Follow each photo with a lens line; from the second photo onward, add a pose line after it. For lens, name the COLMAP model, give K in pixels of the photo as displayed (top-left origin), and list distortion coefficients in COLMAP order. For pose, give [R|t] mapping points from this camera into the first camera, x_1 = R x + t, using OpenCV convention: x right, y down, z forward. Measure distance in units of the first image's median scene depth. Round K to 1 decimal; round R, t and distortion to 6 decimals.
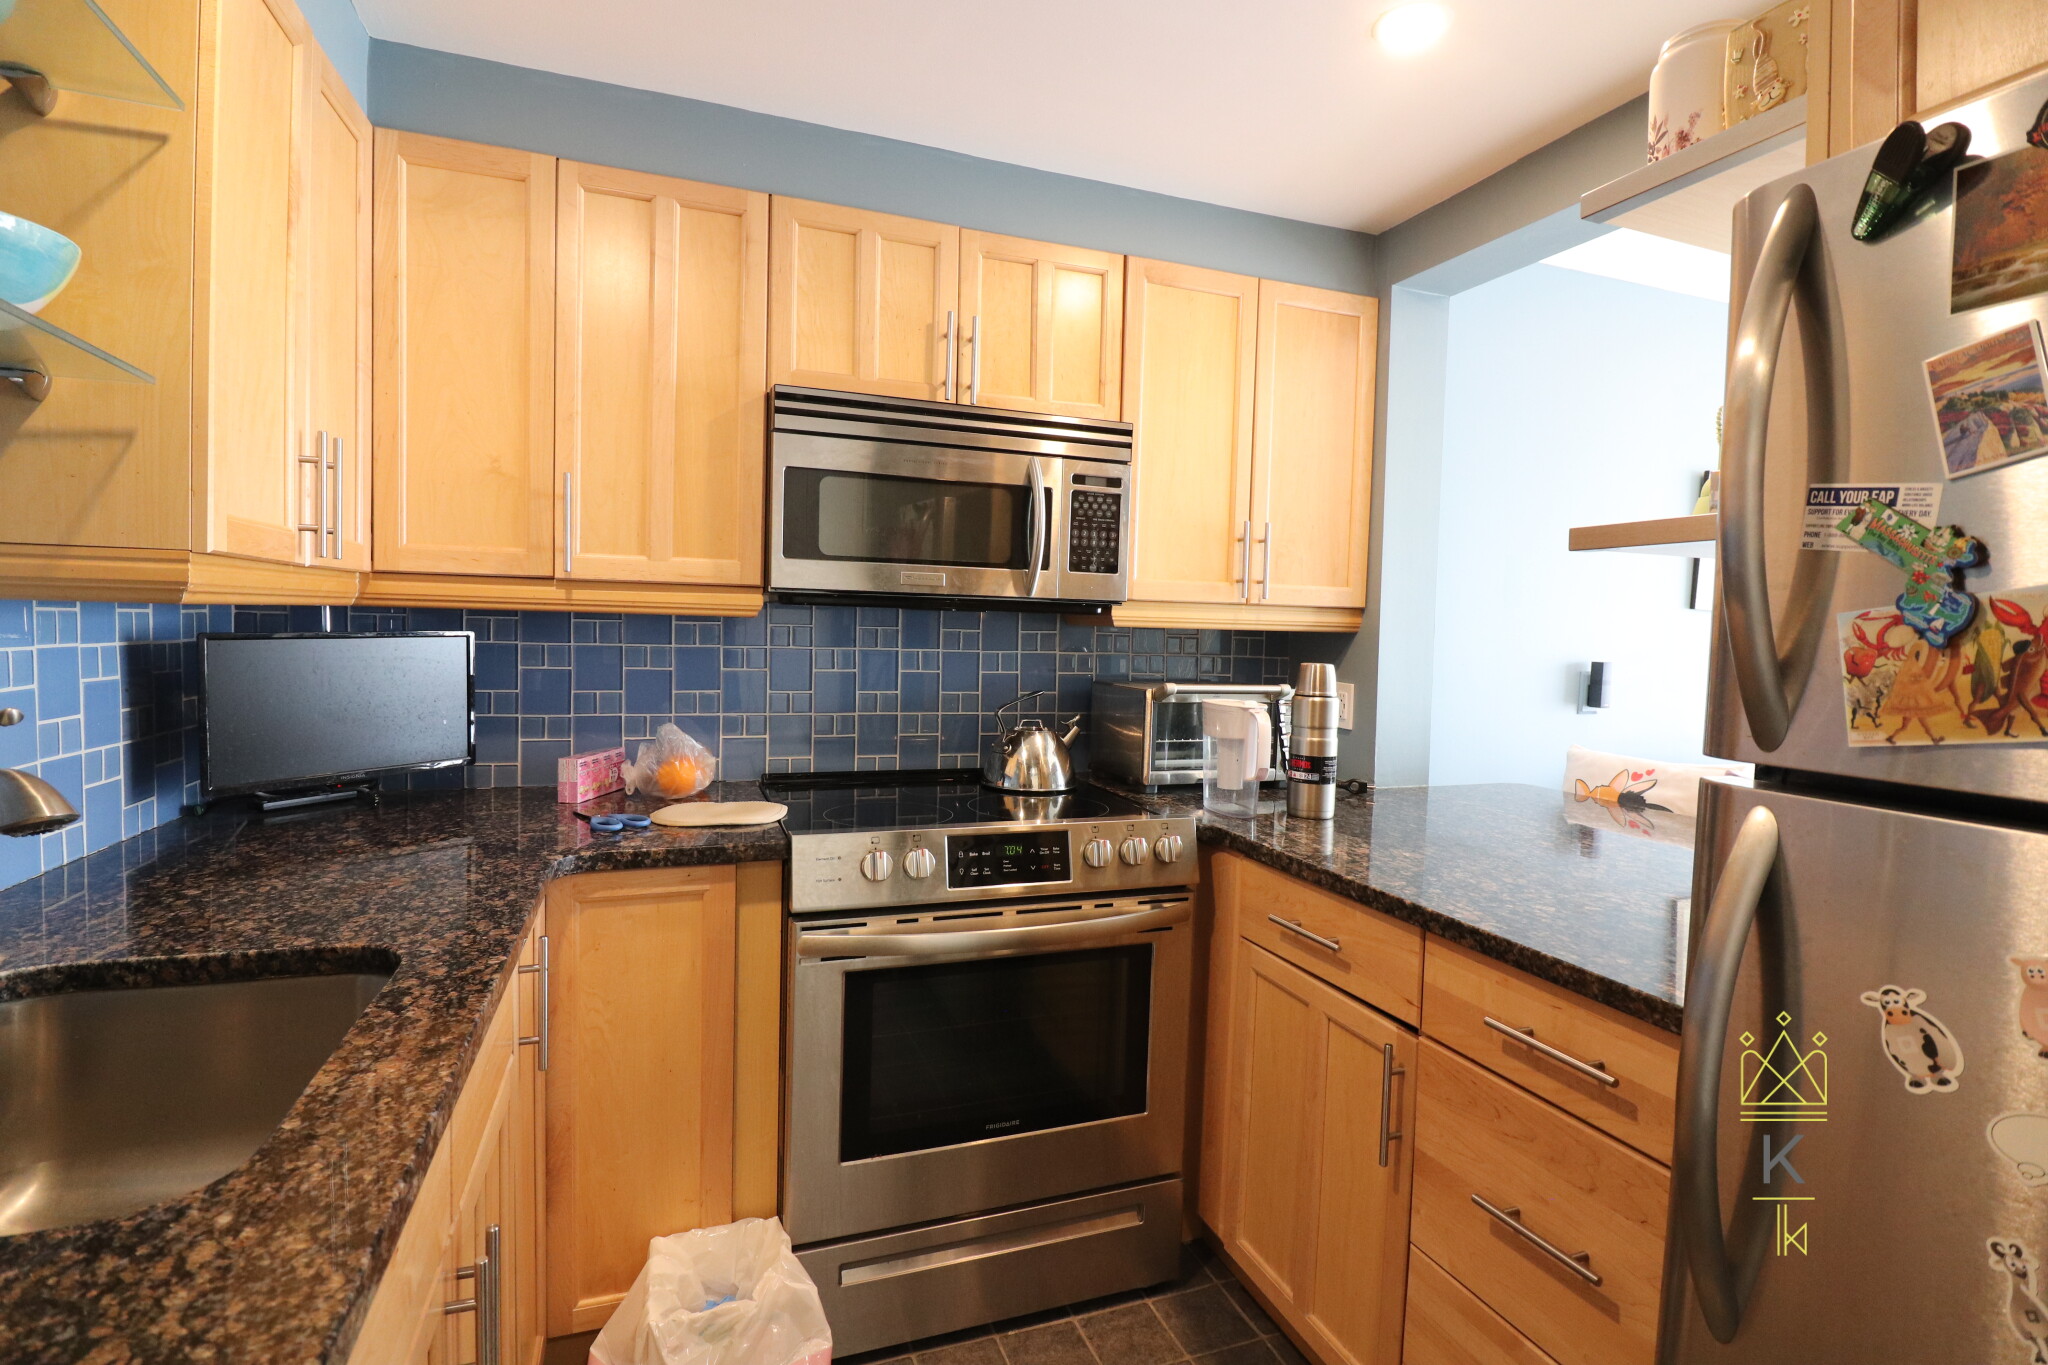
lens RADIAL K [[955.3, 0, 1022.3], [0, 955.3, 667.5], [0, 0, 1]] dist [-0.010028, -0.004772]
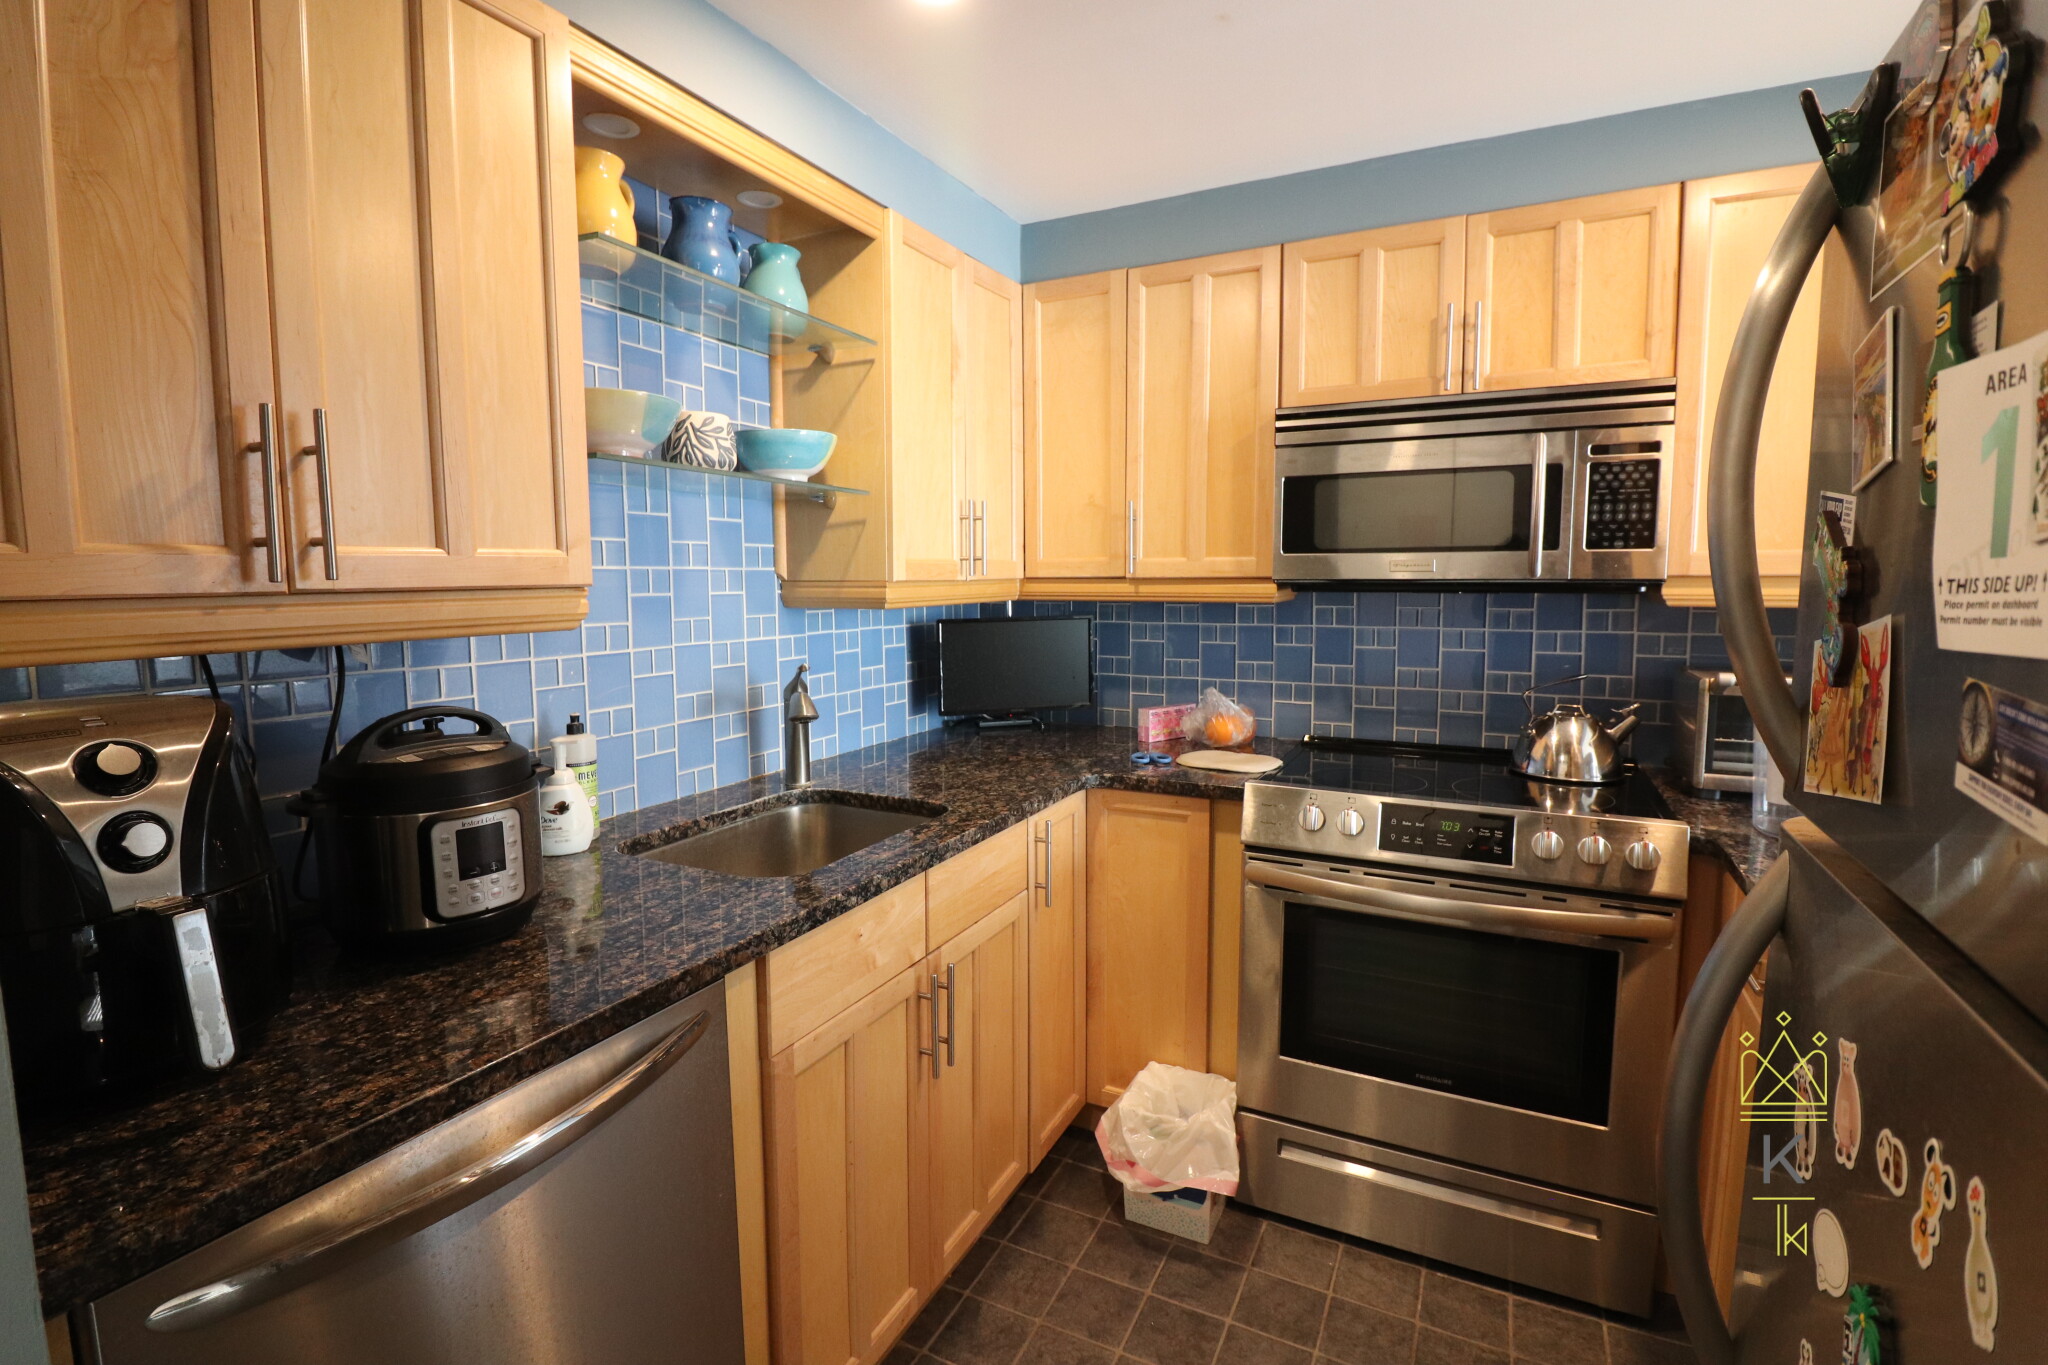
lens RADIAL K [[955.3, 0, 1012.7], [0, 955.3, 668.4], [0, 0, 1]] dist [-0.010028, -0.004772]
pose [[0.674889, 0.041209, -0.736768, 0.400540], [-0.009353, 0.998837, 0.047300, -0.025341], [0.737860, -0.025032, 0.674489, -0.054371]]
